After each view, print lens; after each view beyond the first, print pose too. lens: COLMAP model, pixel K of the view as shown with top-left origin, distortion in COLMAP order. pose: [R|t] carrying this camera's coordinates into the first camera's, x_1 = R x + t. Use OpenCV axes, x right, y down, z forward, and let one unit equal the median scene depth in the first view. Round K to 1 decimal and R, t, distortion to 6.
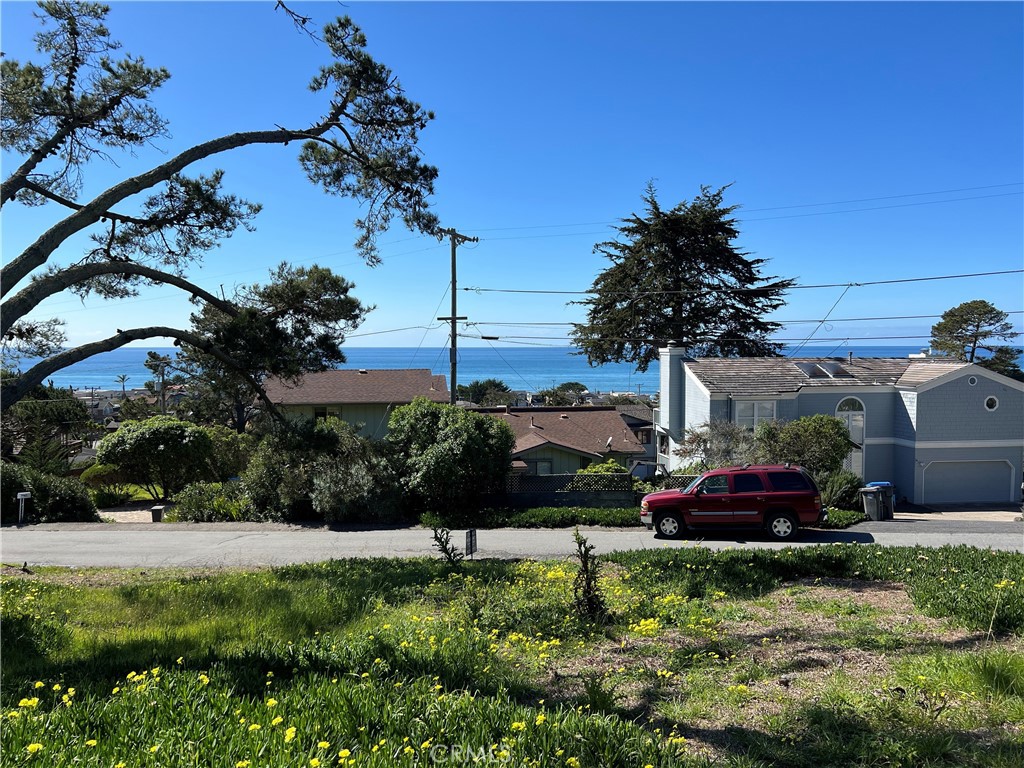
lens RADIAL K [[764.4, 0, 511.0], [0, 764.4, 389.0], [0, 0, 1]] dist [0.073759, -0.081868]
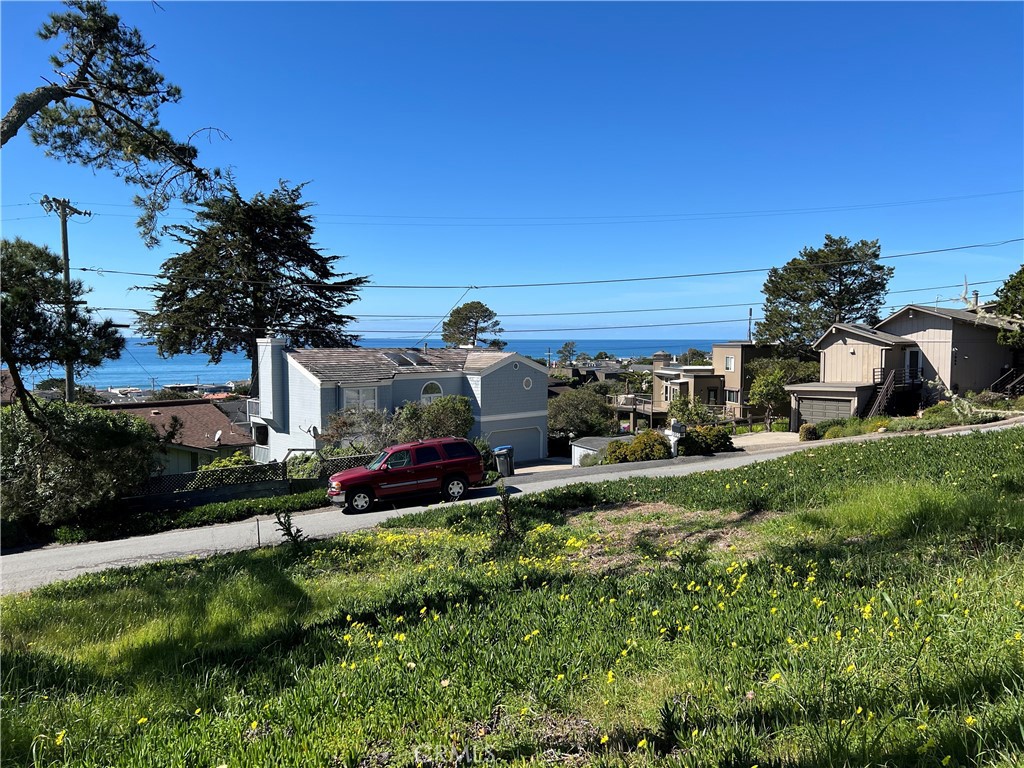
lens RADIAL K [[764.4, 0, 516.6], [0, 764.4, 385.5], [0, 0, 1]] dist [0.073759, -0.081868]
pose [[0.807429, -0.032807, 0.589052, -0.125294], [0.029457, 0.999449, 0.015285, 0.001936], [-0.589229, 0.005010, 0.807950, -0.005454]]
